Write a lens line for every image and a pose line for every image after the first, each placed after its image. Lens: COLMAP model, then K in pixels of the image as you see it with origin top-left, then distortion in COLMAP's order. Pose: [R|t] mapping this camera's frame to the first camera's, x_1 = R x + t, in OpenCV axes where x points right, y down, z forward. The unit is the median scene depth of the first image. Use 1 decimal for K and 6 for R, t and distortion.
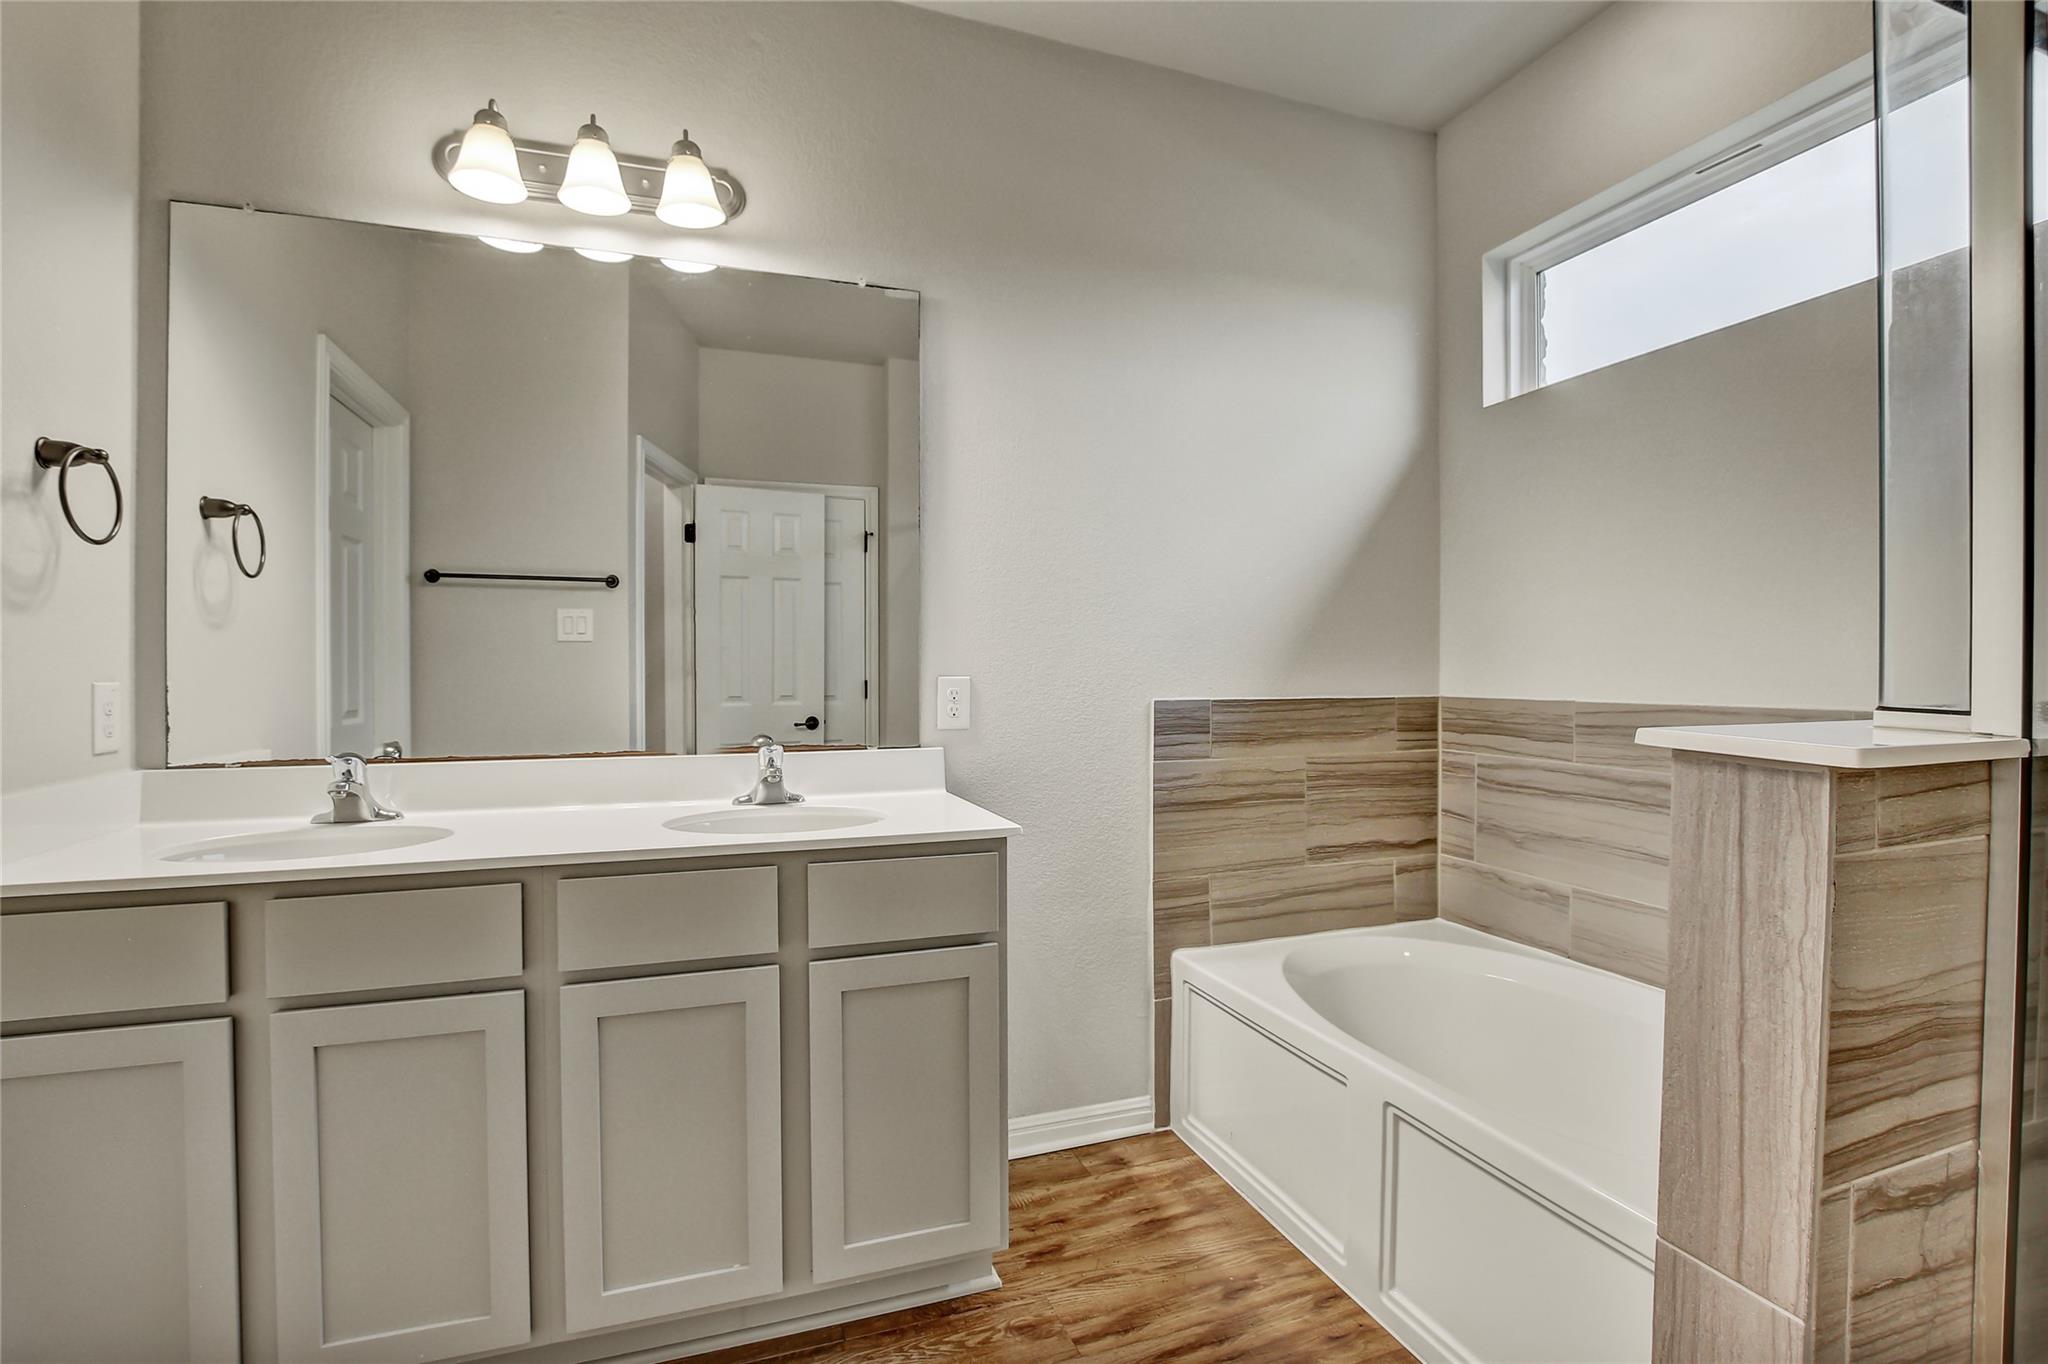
lens RADIAL K [[944.7, 0, 1022.6], [0, 944.7, 686.0], [0, 0, 1]] dist [-0.029408, 0.001194]
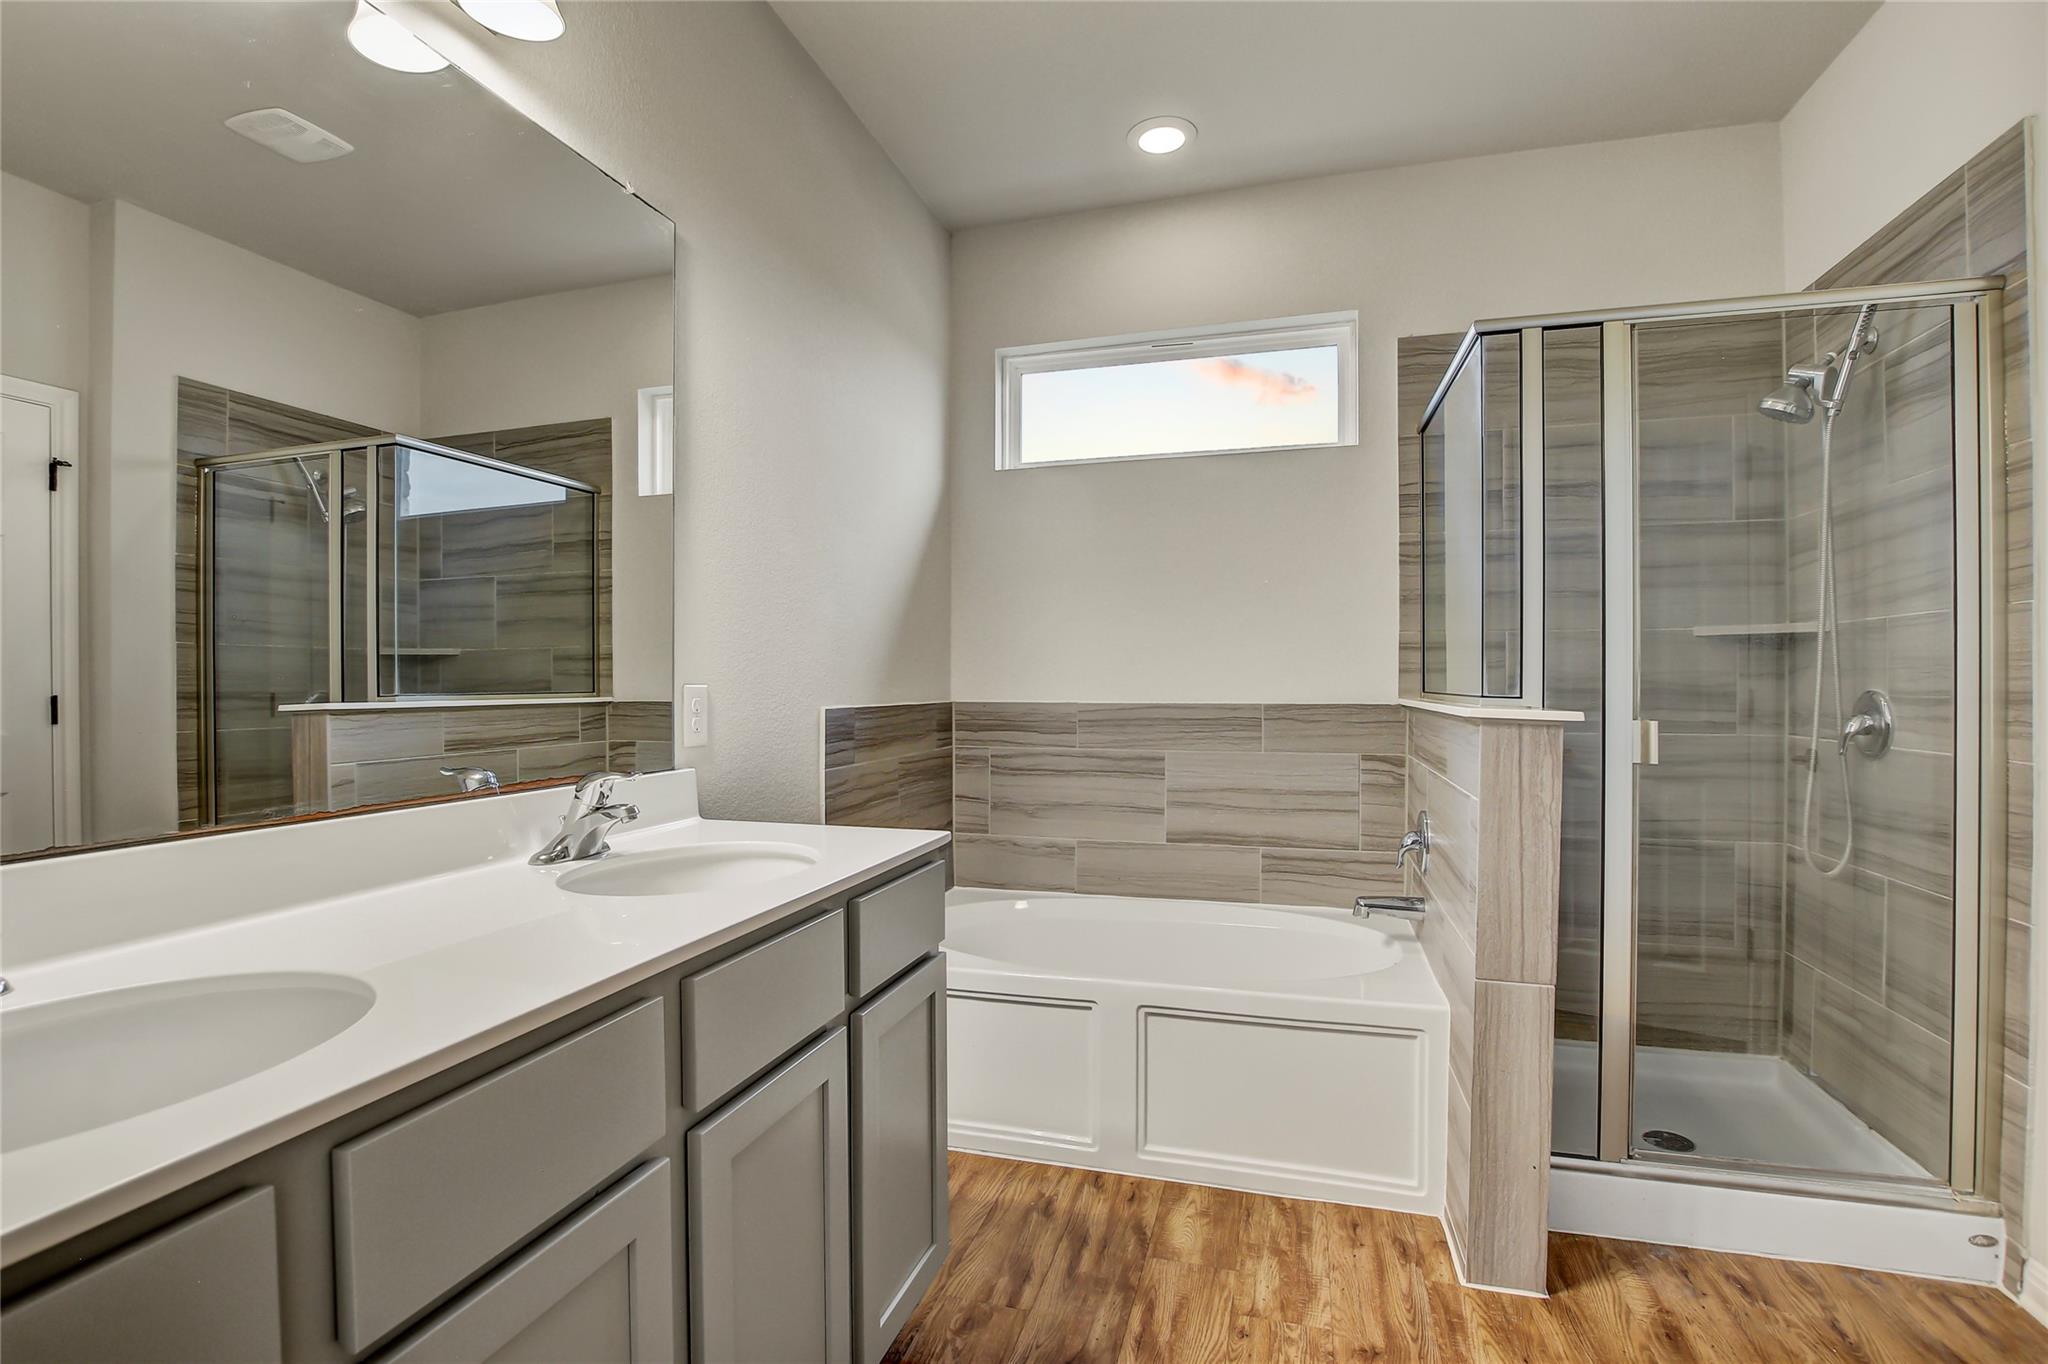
lens RADIAL K [[944.7, 0, 1022.6], [0, 944.7, 686.0], [0, 0, 1]] dist [-0.029408, 0.001194]
pose [[0.593577, -0.000353, 0.804777, -0.543725], [0.011960, 0.999893, -0.008382, 0.001974], [-0.804688, 0.014601, 0.593518, 0.235487]]
